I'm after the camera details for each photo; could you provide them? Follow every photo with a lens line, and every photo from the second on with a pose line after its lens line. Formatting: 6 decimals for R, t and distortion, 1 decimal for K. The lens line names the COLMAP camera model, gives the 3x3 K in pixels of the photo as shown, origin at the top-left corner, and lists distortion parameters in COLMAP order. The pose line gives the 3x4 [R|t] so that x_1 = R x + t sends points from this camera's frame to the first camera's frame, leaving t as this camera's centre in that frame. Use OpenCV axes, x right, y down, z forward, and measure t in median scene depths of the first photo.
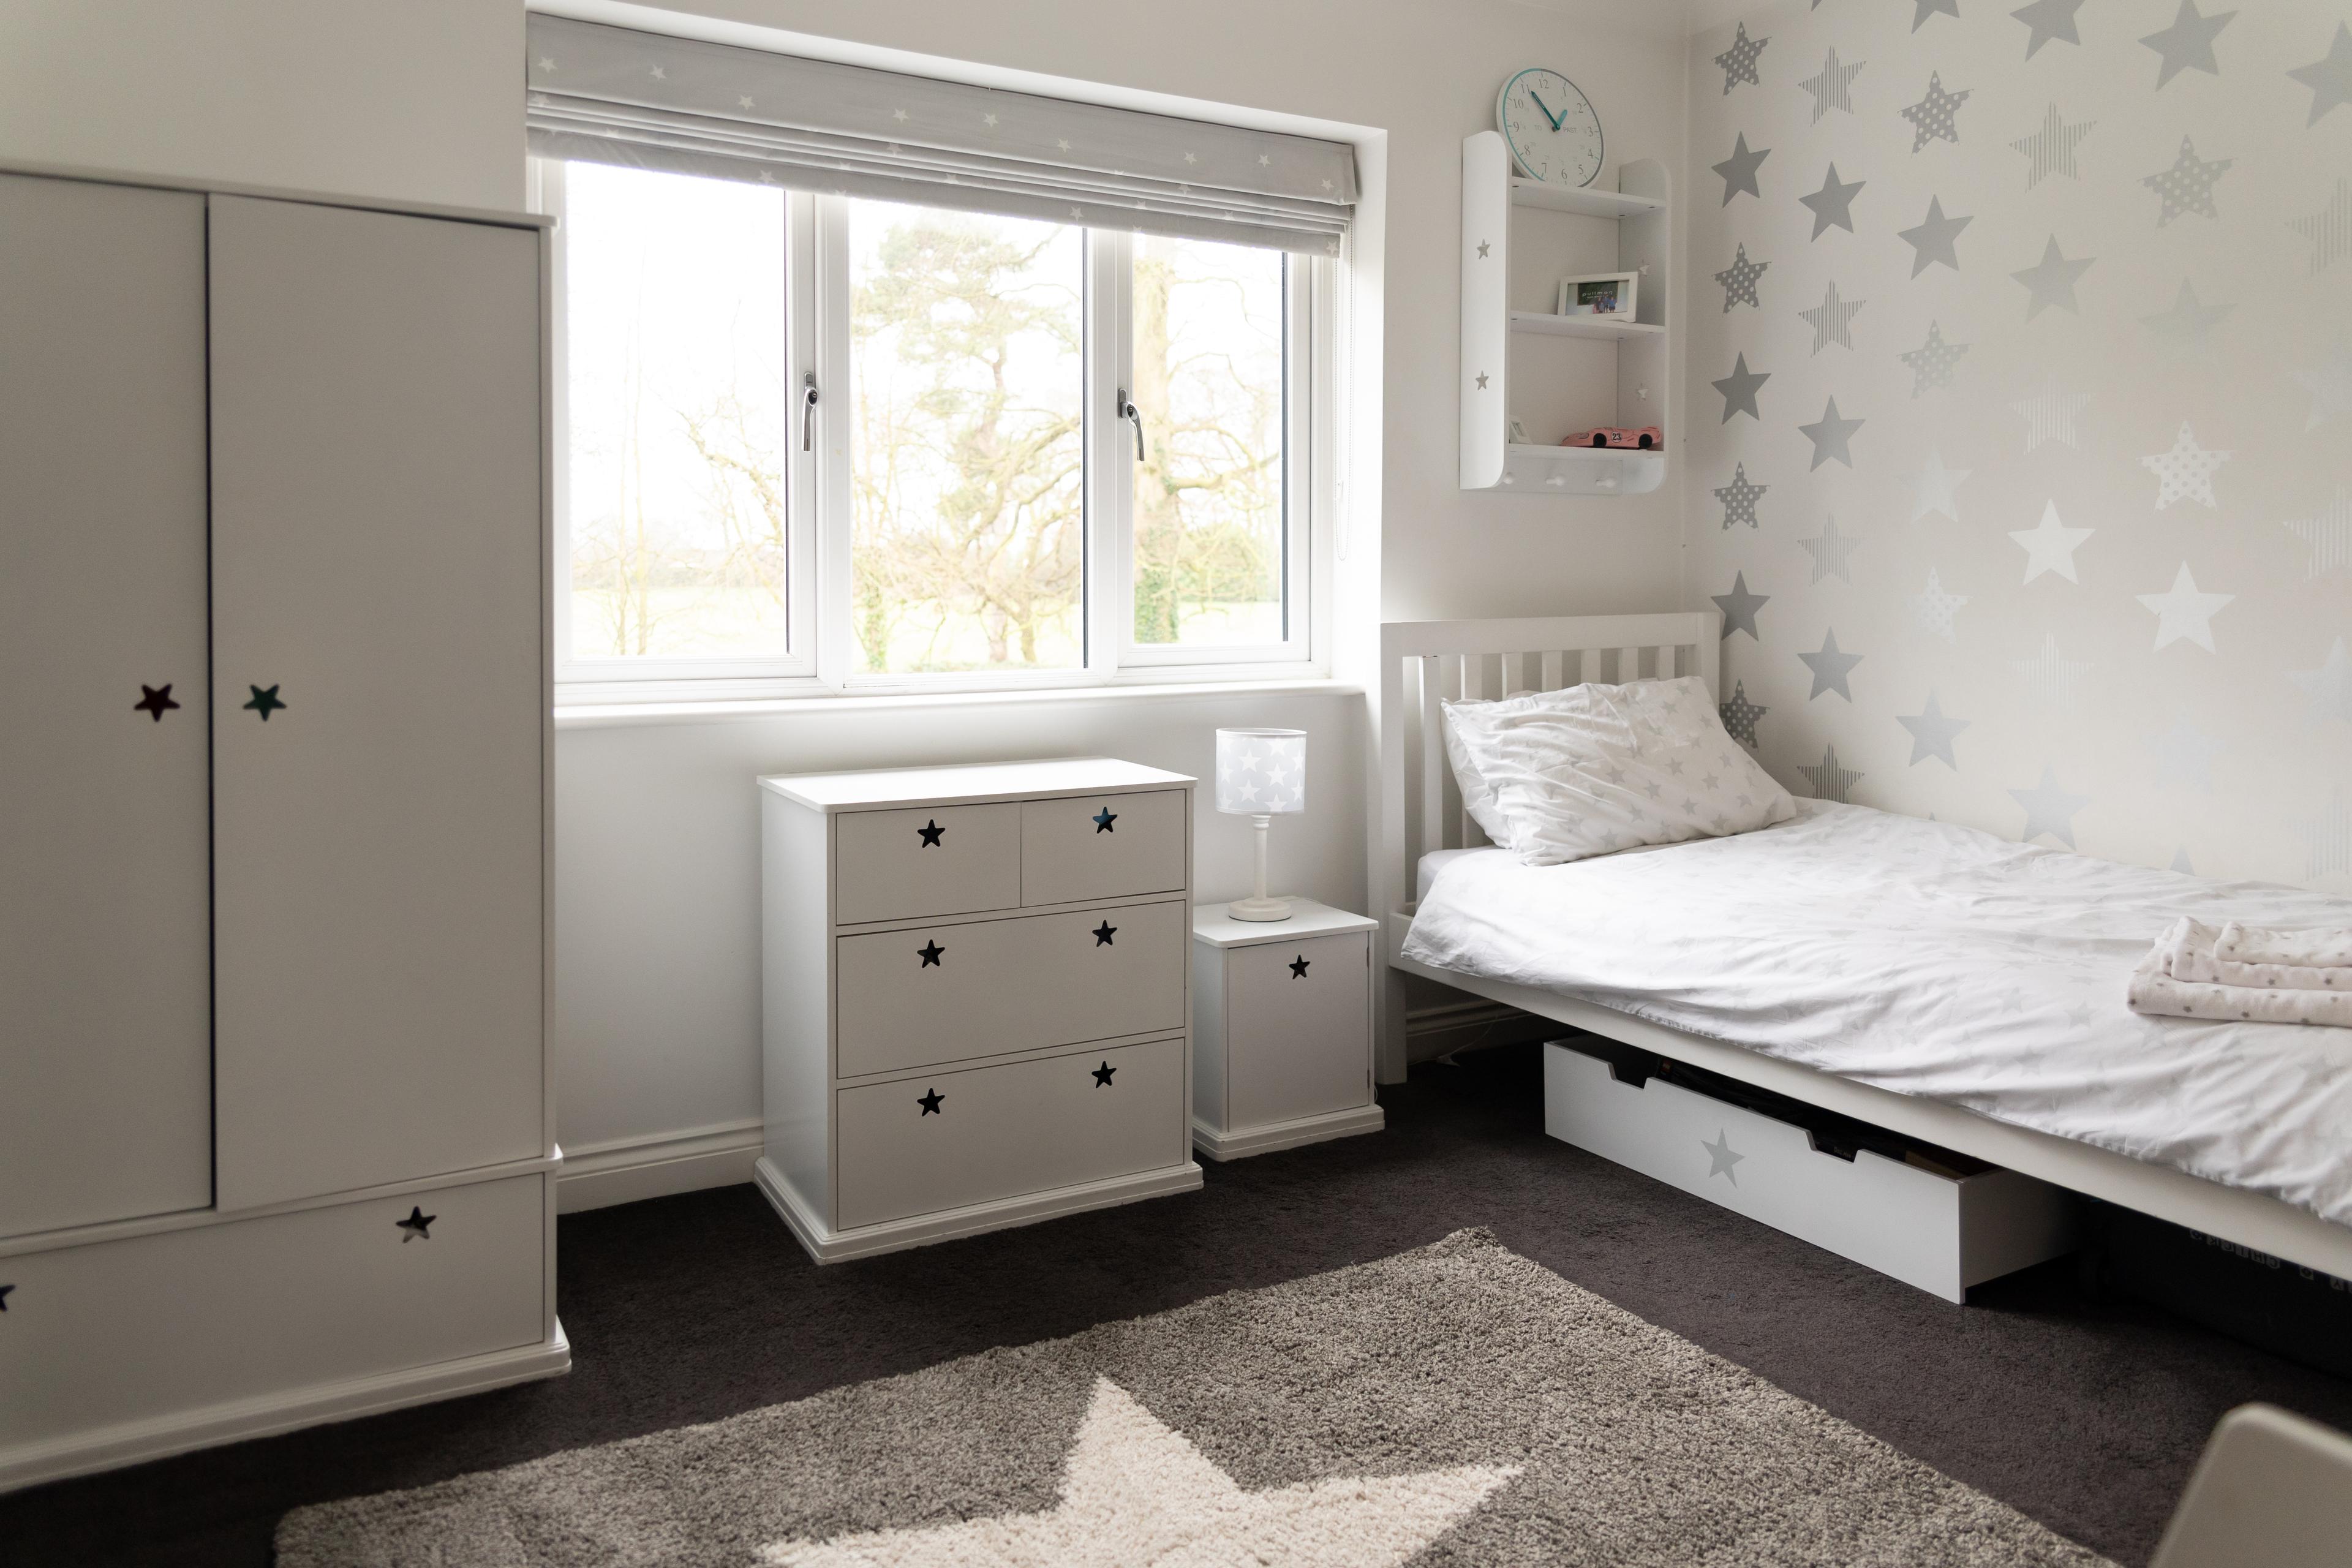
lens RADIAL K [[1608.1, 0, 1181.8], [0, 1608.1, 679.9], [0, 0, 1]] dist [0.031751, -0.043249]
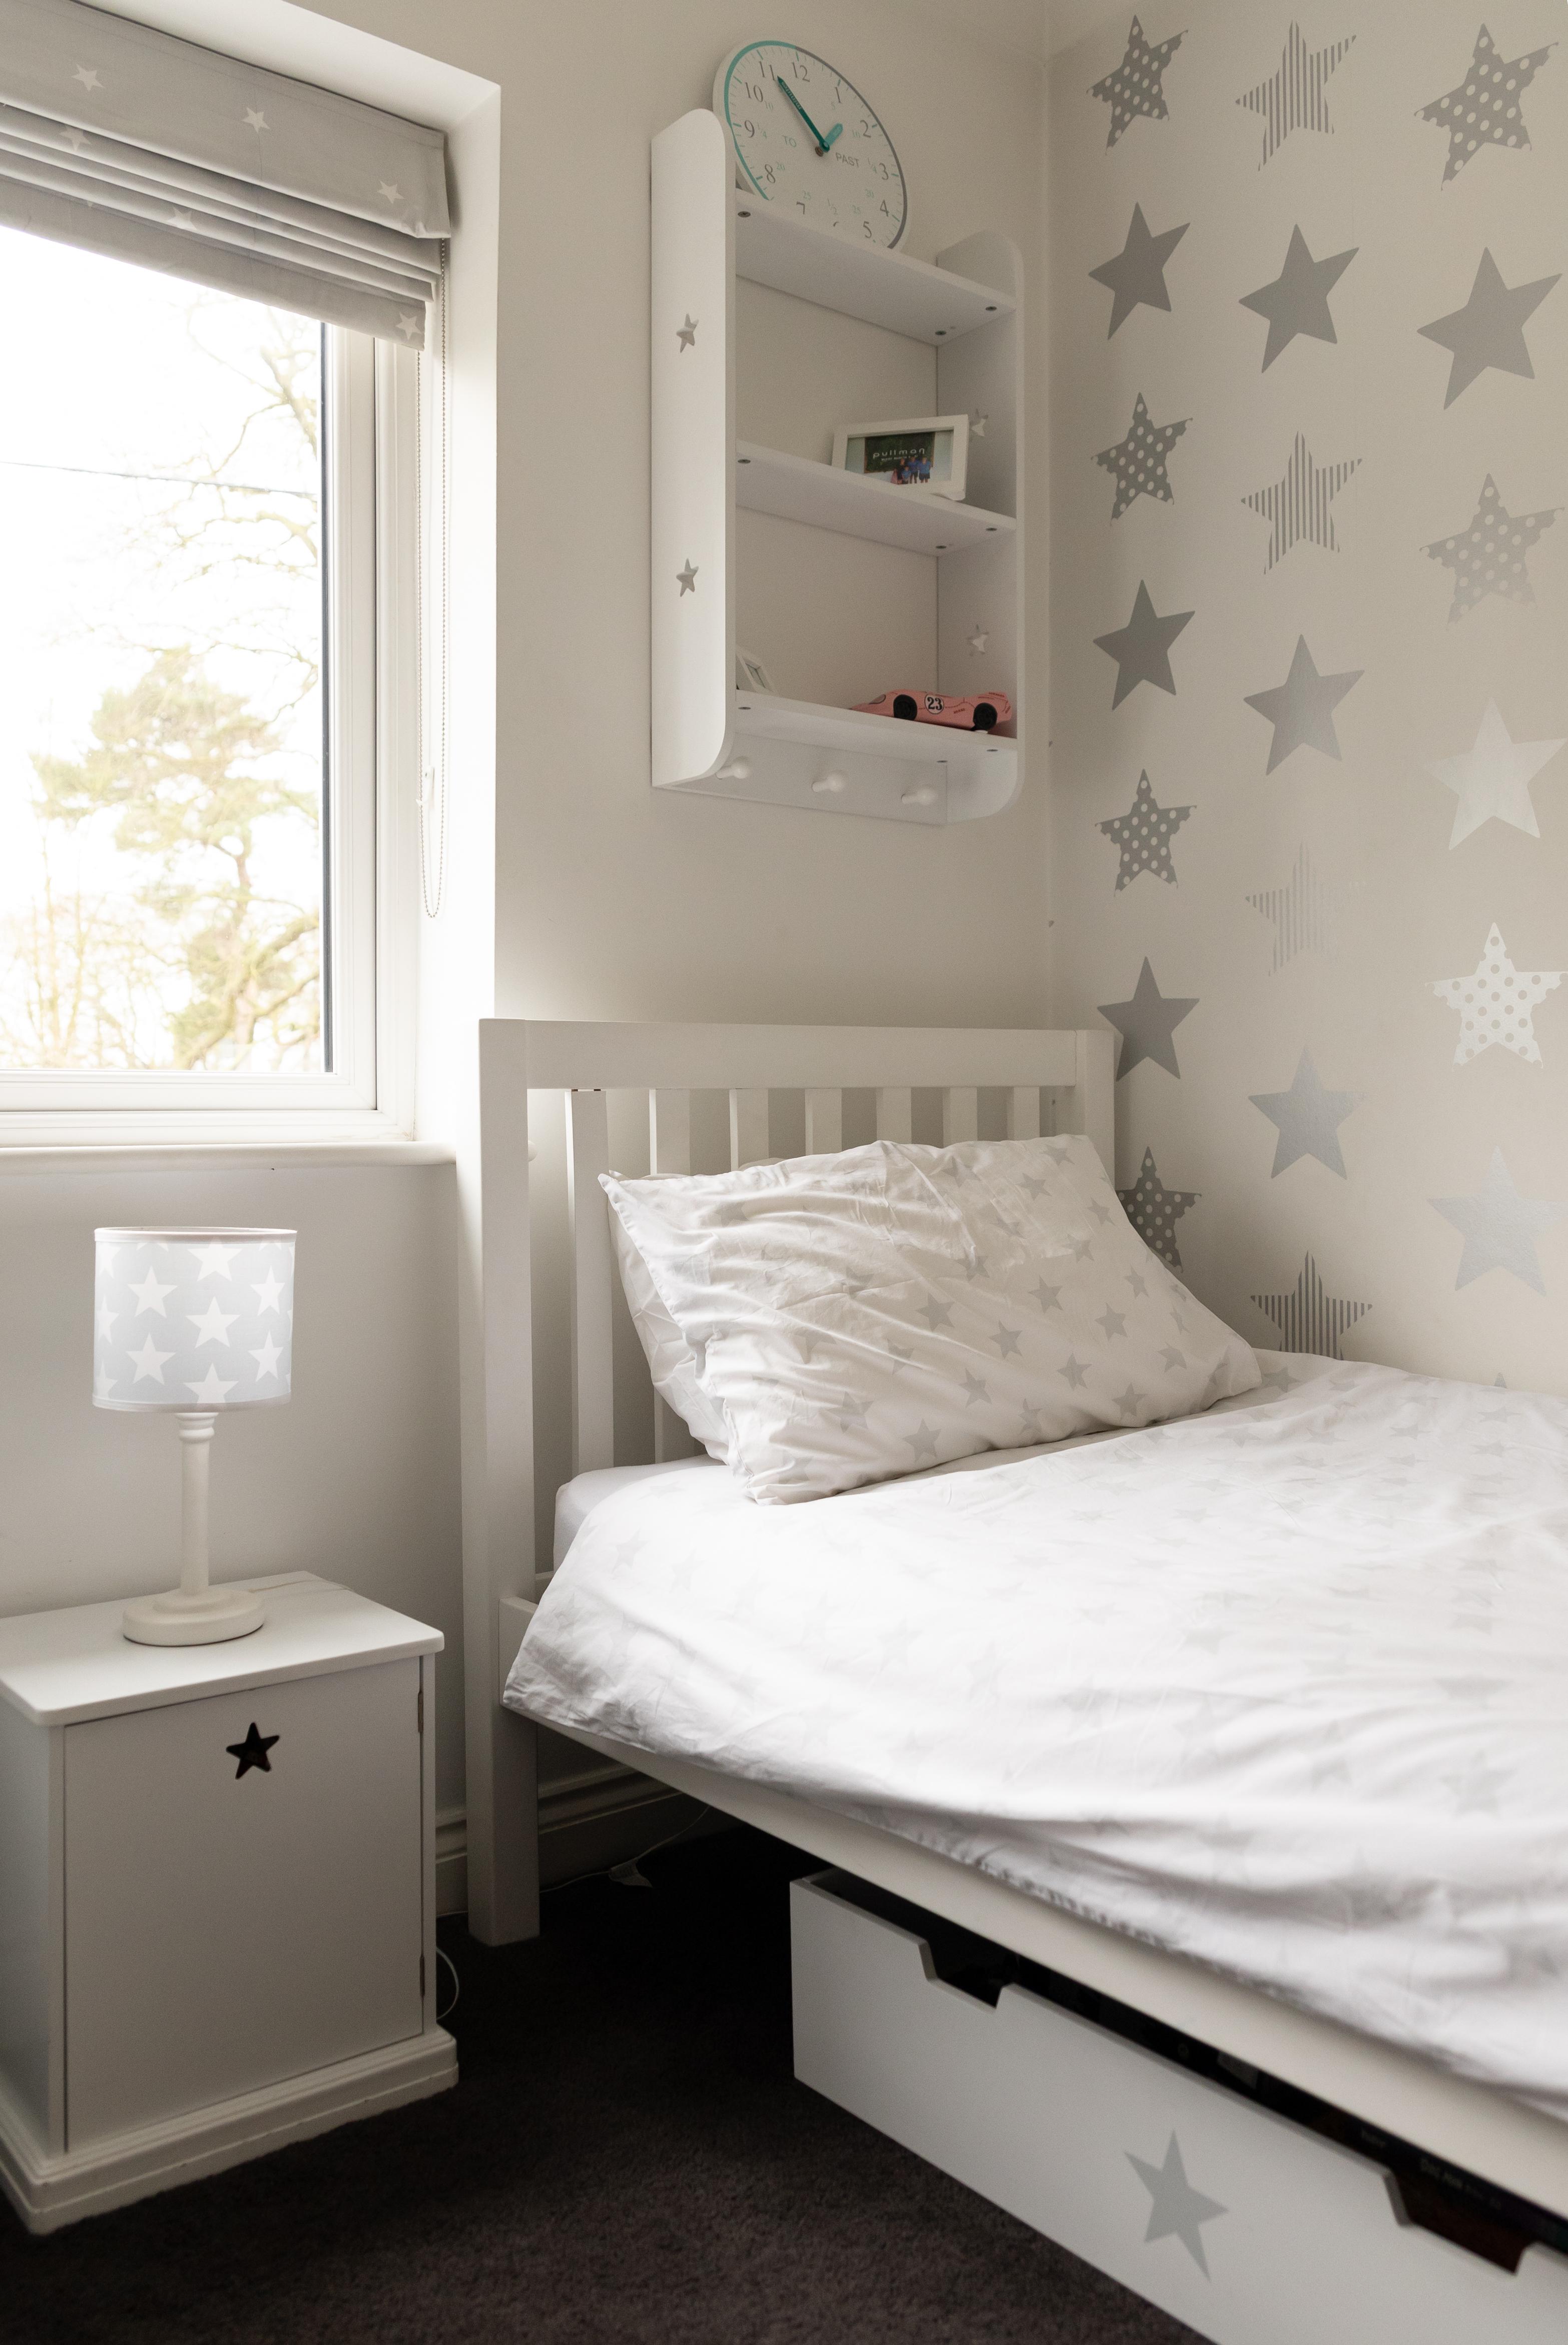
lens RADIAL K [[1904.3, 0, 784.0], [0, 1904.3, 1172.5], [0, 0, 1]] dist [0.009284, -0.003807]
pose [[0.985164, -0.002961, 0.171592, 0.112131], [0.007859, 0.999581, -0.027873, 0.029388], [-0.171437, 0.028808, 0.984774, 0.390679]]
